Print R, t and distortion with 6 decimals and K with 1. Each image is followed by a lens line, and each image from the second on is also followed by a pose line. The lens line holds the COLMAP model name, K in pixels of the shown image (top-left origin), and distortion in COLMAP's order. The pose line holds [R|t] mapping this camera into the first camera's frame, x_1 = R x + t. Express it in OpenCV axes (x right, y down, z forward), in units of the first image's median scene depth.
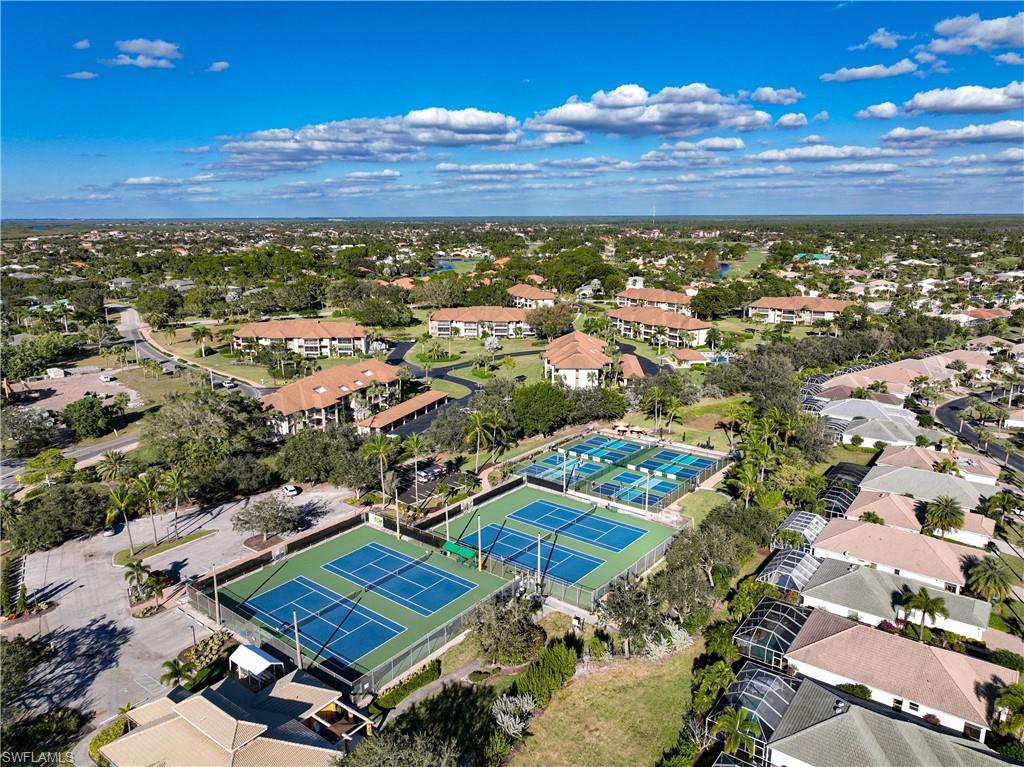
lens RADIAL K [[715.3, 0, 515.9], [0, 715.3, 385.6], [0, 0, 1]] dist [0.004839, 0.015805]
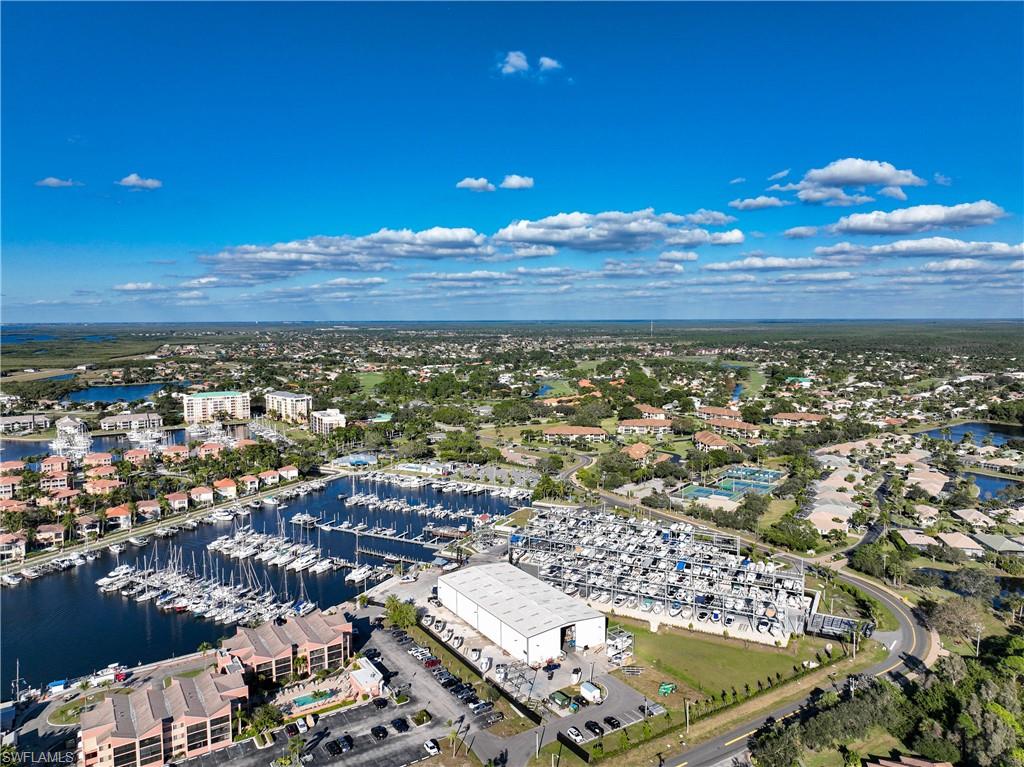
lens RADIAL K [[715.3, 0, 507.1], [0, 715.3, 382.7], [0, 0, 1]] dist [0.004839, 0.015805]
pose [[0.999895, -0.005160, 0.013570, -0.365946], [0.007055, 0.989625, -0.143502, 0.059715], [-0.012689, 0.143583, 0.989557, -0.804891]]
